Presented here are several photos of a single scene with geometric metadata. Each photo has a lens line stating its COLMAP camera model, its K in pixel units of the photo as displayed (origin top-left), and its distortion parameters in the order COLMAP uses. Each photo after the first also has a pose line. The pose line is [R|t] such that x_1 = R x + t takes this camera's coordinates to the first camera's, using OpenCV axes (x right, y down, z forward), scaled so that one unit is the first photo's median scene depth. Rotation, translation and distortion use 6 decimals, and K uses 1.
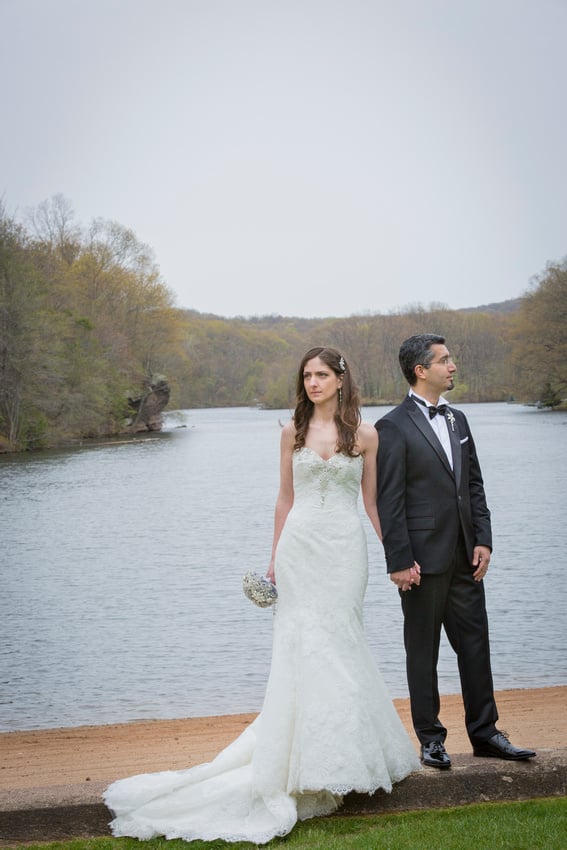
lens RADIAL K [[2477.5, 0, 283.5], [0, 2477.5, 425.0], [0, 0, 1]] dist [0.005014, -0.511031]
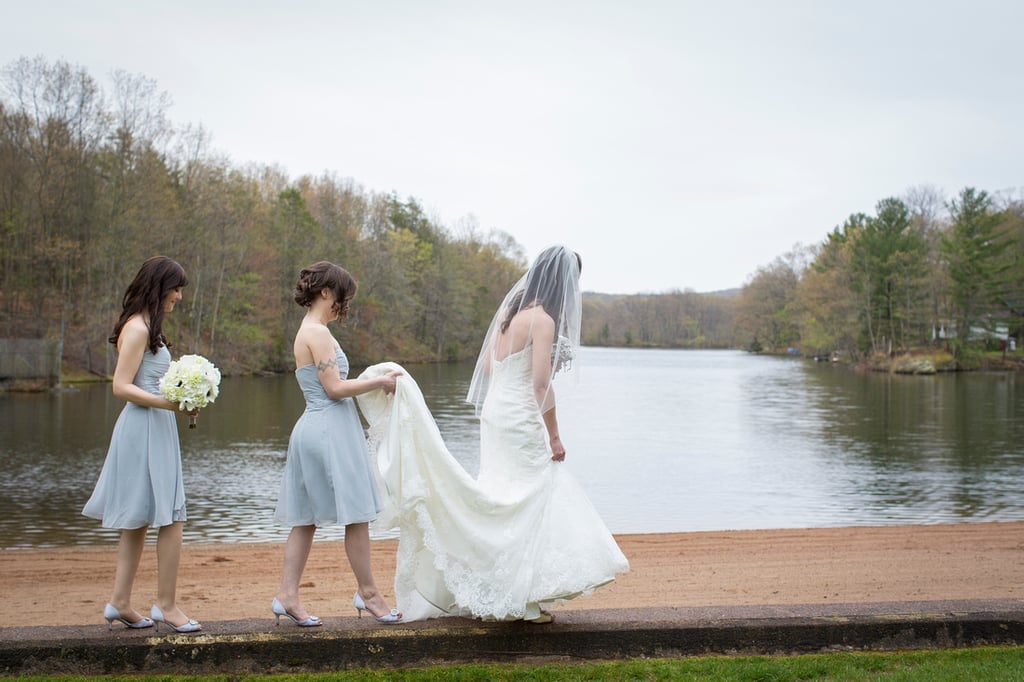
lens RADIAL K [[1442.1, 0, 512.0], [0, 1442.1, 341.0], [0, 0, 1]] dist [0.016903, 0.011465]
pose [[0.997427, 0.047645, -0.053560, -0.005832], [-0.048151, 0.998806, -0.008203, 0.001455], [0.053105, 0.010761, 0.998531, 0.017053]]
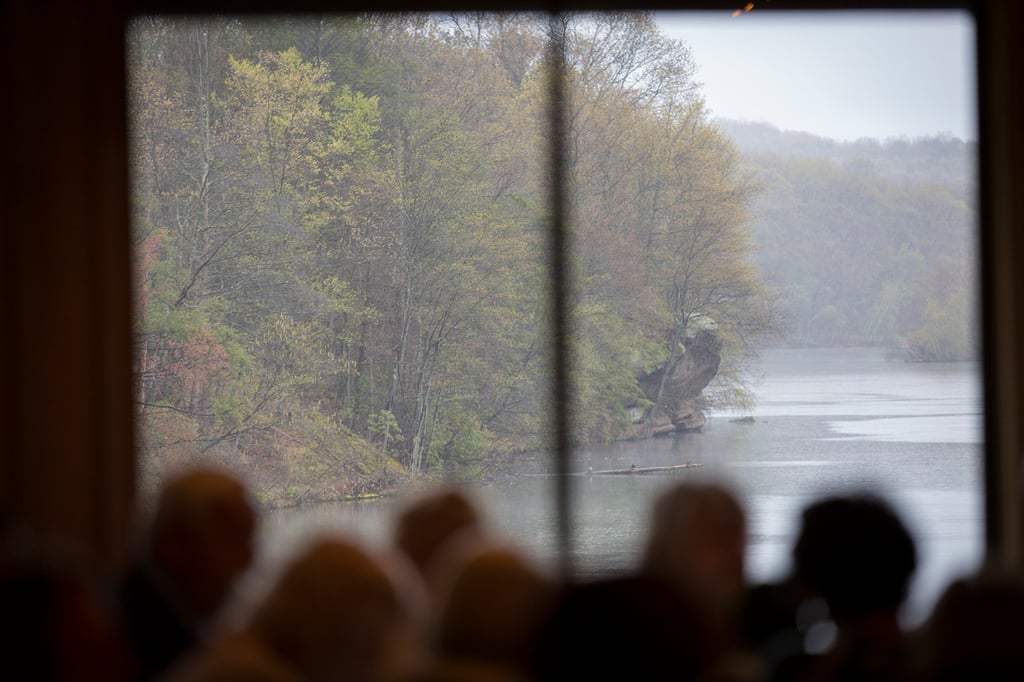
lens RADIAL K [[5775.0, 0, 512.0], [0, 5775.0, 341.0], [0, 0, 1]] dist [-0.074547, 1.900265]
pose [[0.996818, 0.016222, -0.078041, 0.001261], [-0.016148, 0.999868, 0.001581, -0.015631], [0.078056, -0.000316, 0.996949, -0.121265]]
